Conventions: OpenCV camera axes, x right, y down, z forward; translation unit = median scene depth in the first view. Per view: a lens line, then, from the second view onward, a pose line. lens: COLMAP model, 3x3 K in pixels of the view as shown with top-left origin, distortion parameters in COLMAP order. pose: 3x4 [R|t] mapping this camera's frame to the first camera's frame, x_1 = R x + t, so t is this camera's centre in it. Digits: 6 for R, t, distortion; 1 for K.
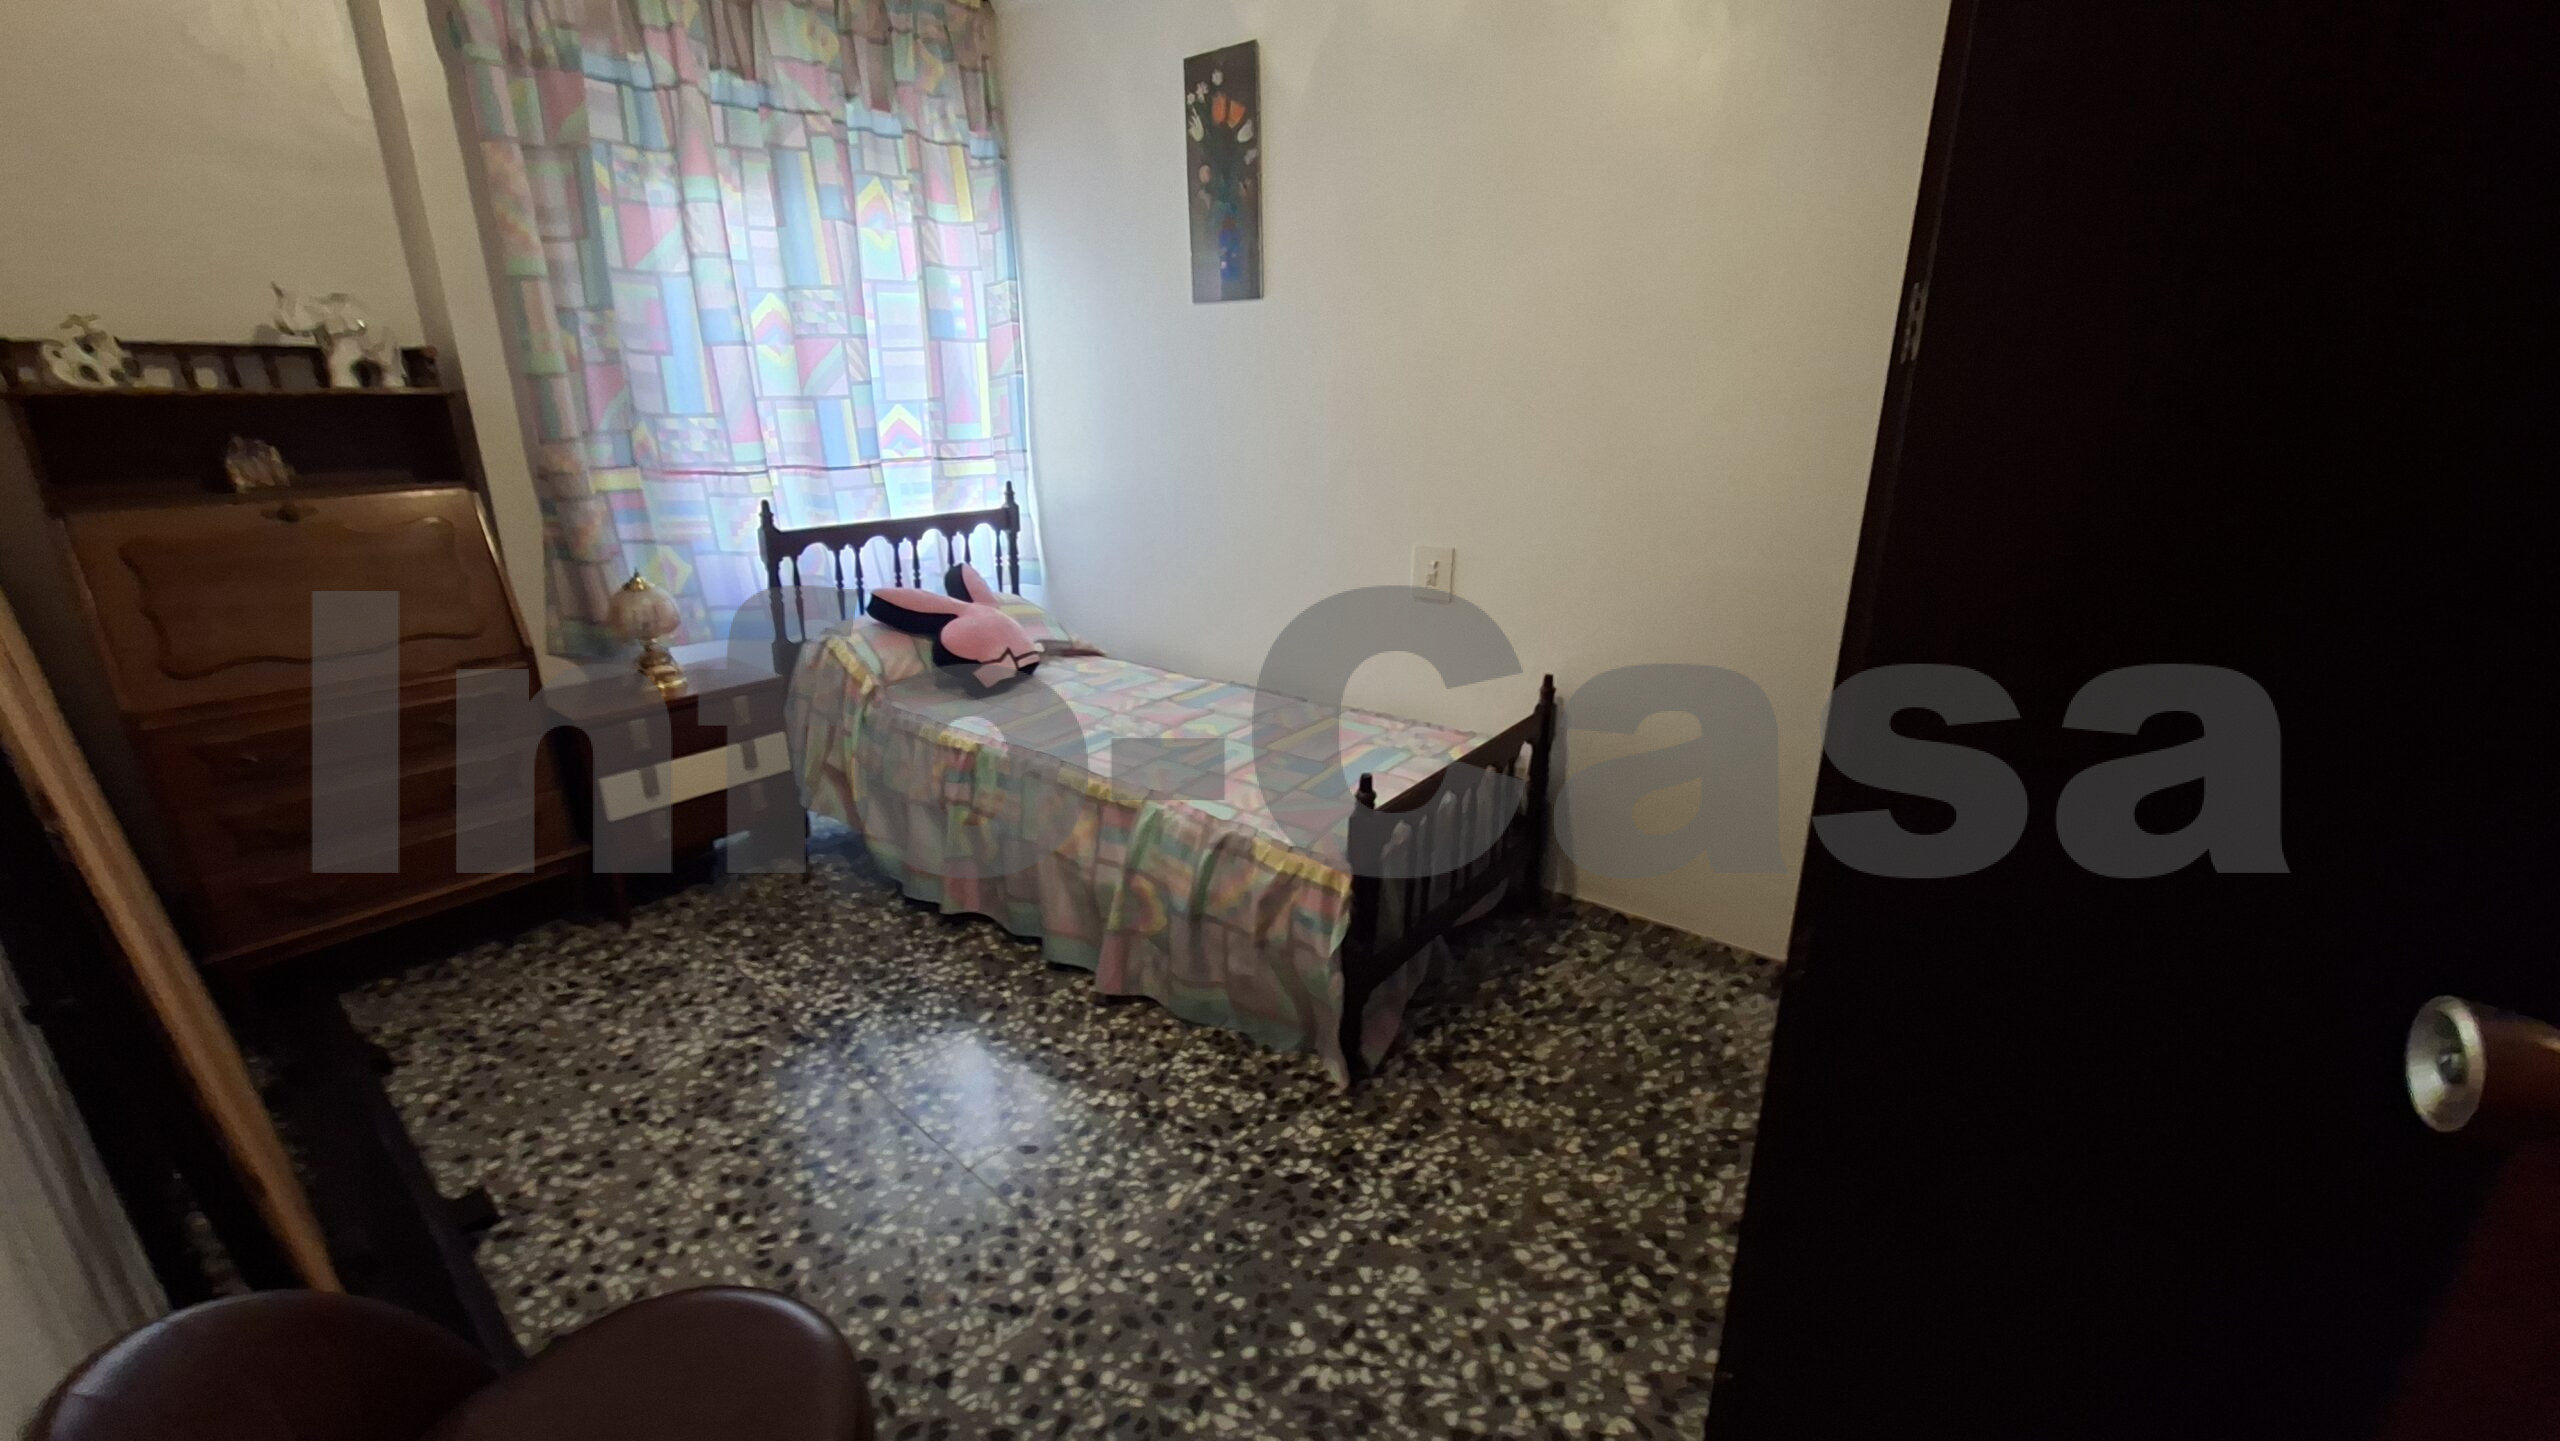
lens RADIAL K [[1011.7, 0, 1297.9], [0, 1011.7, 709.5], [0, 0, 1]] dist [-0.006398, 0.002898]
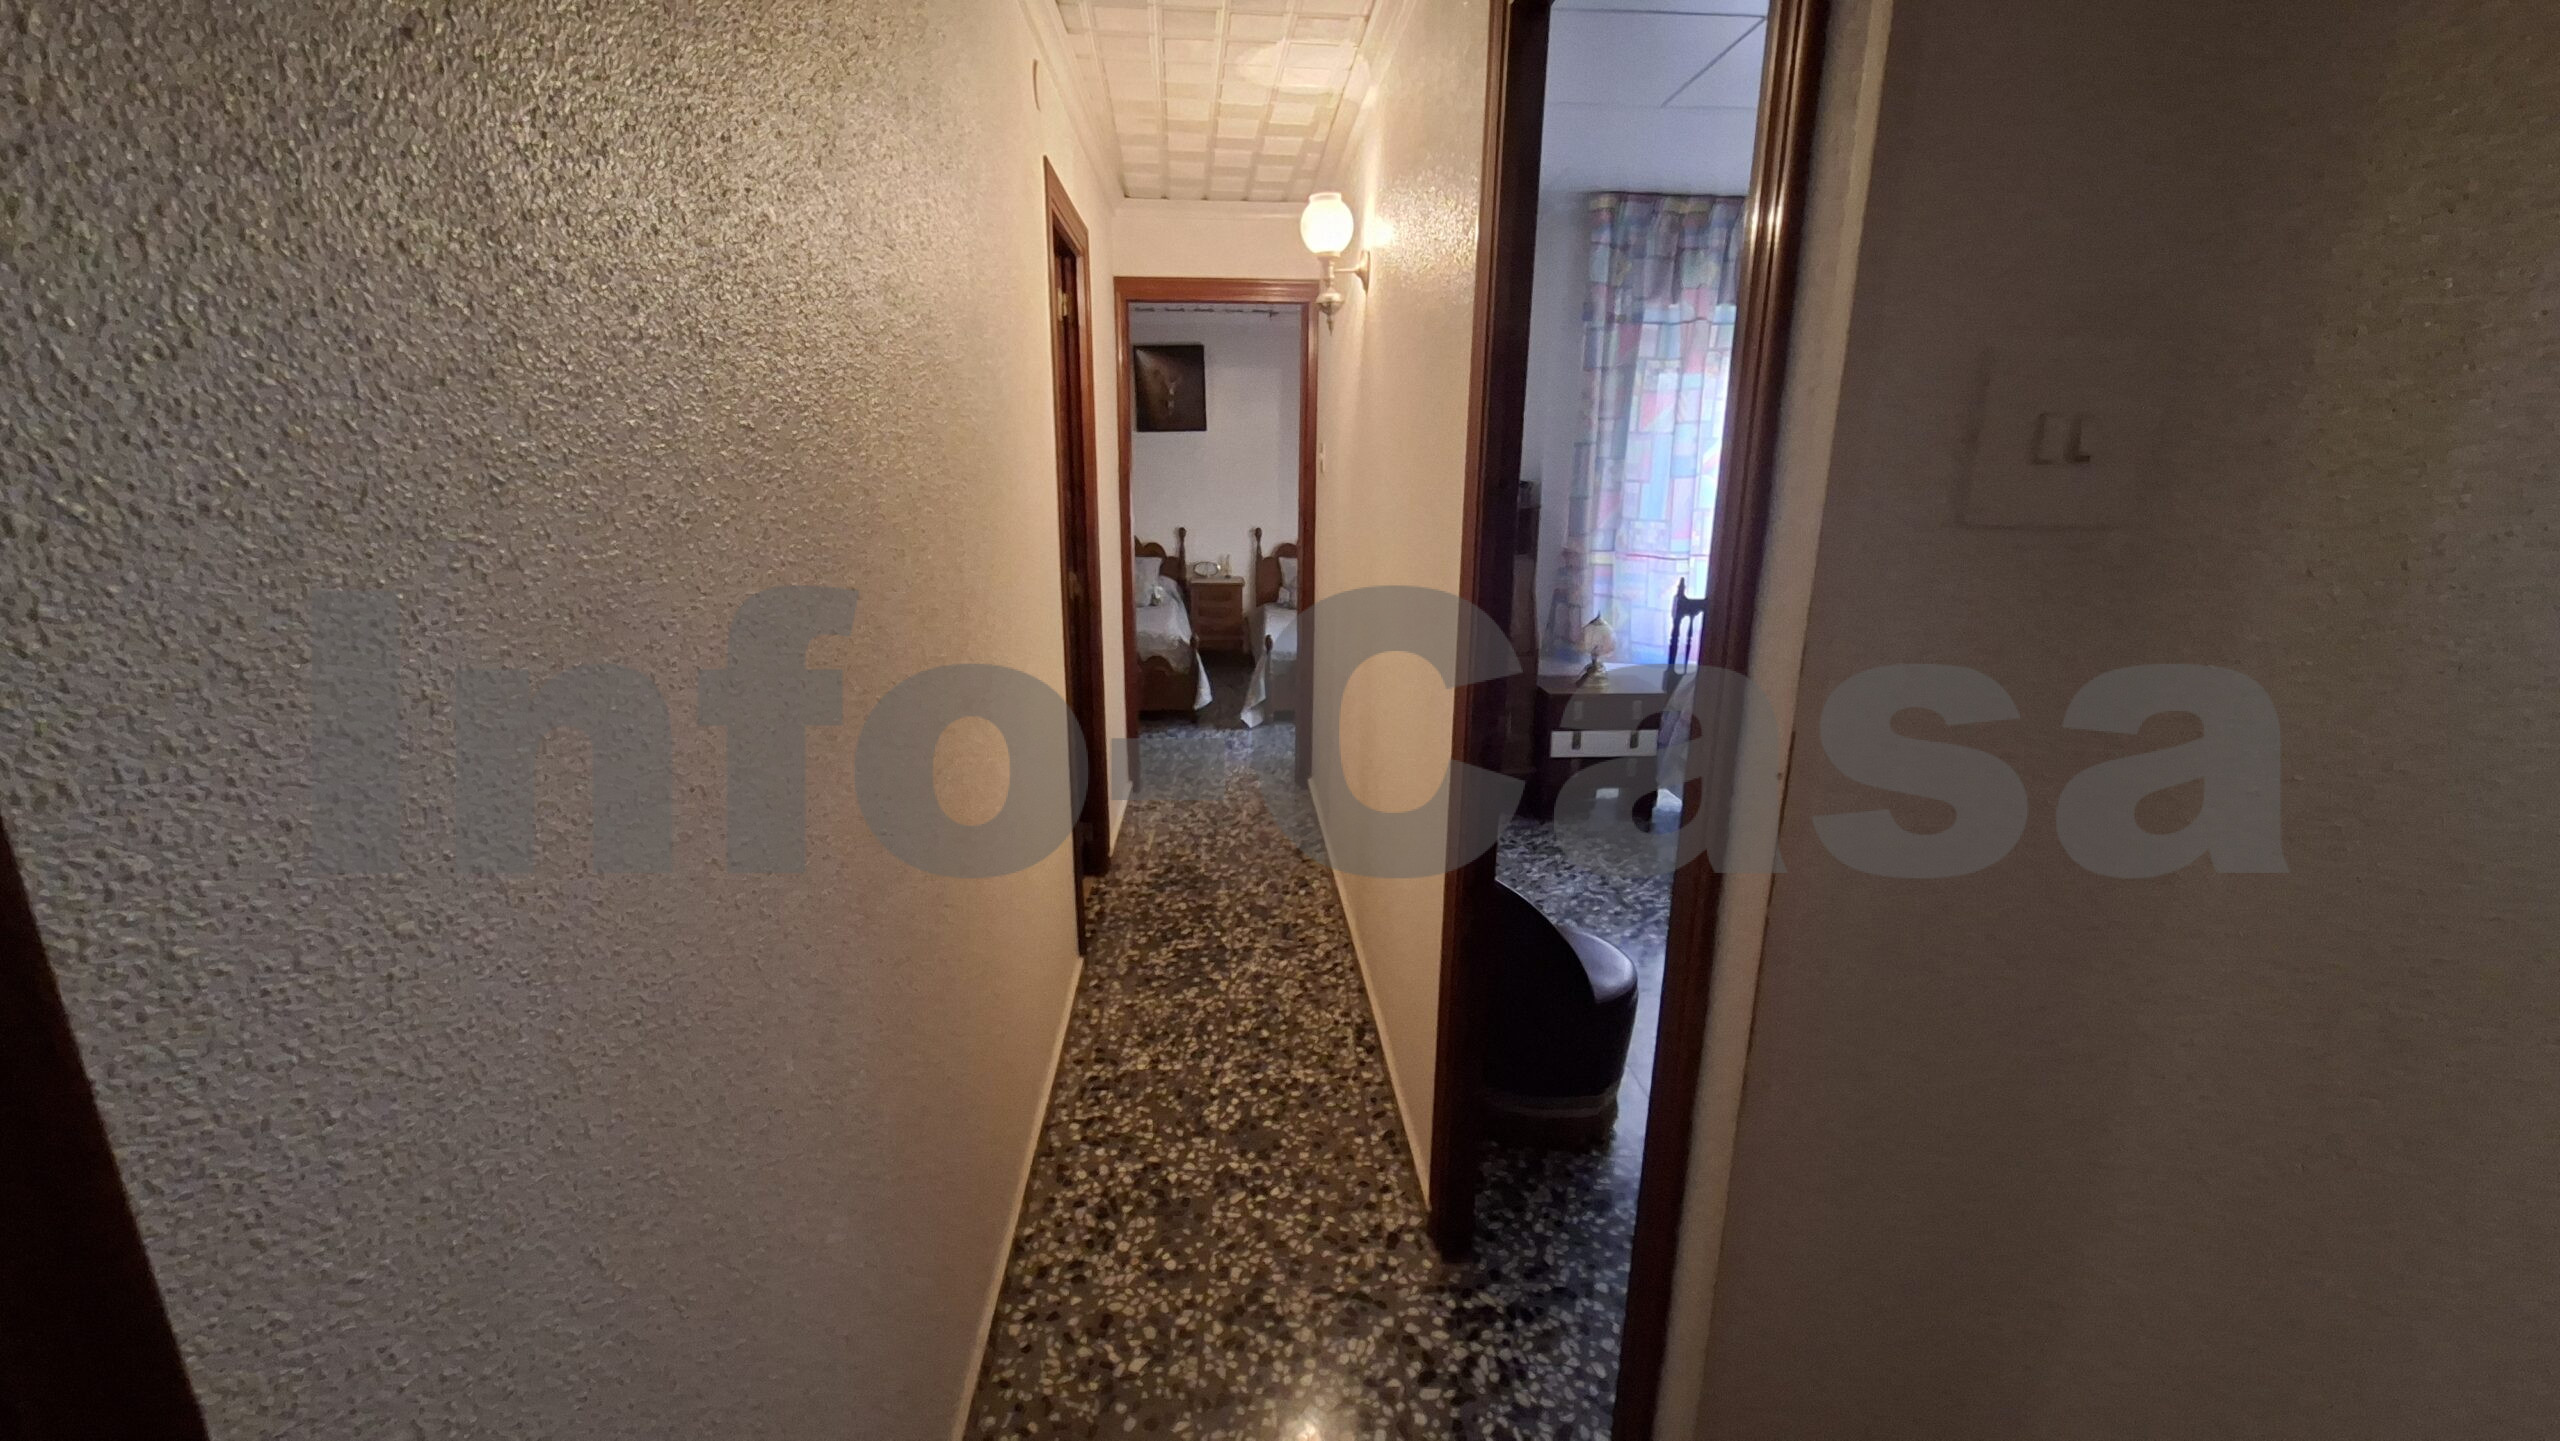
lens RADIAL K [[1011.7, 0, 1296.4], [0, 1011.7, 732.4], [0, 0, 1]] dist [-0.006398, 0.002898]
pose [[0.675077, 0.184578, -0.714284, 0.220615], [-0.226733, 0.973246, 0.037209, 0.101229], [0.702042, 0.136833, 0.698866, -0.465192]]
